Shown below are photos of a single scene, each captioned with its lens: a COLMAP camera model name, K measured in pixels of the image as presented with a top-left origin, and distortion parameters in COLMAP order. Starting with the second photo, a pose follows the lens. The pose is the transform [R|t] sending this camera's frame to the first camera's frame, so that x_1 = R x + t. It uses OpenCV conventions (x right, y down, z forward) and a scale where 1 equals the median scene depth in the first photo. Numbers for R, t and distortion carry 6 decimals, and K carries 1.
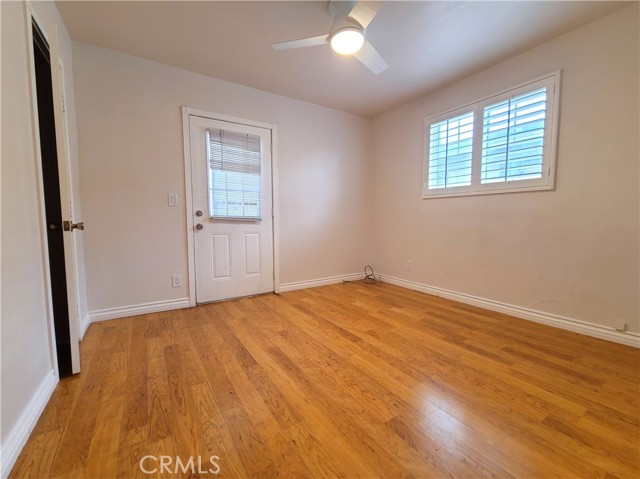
lens RADIAL K [[269.6, 0, 303.9], [0, 269.6, 235.9], [0, 0, 1]] dist [-0.001343, -0.000276]
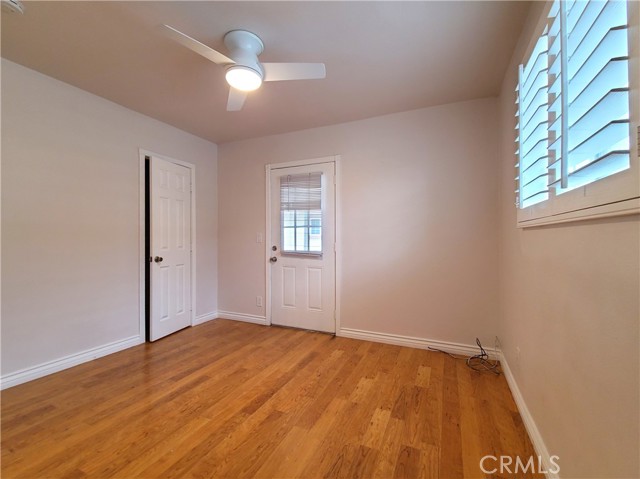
lens RADIAL K [[269.6, 0, 303.9], [0, 269.6, 235.9], [0, 0, 1]] dist [-0.001343, -0.000276]
pose [[0.570608, -0.009972, -0.821162, 0.711943], [-0.050871, 0.997577, -0.047463, -0.092471], [0.819645, 0.068856, 0.568718, 0.448213]]
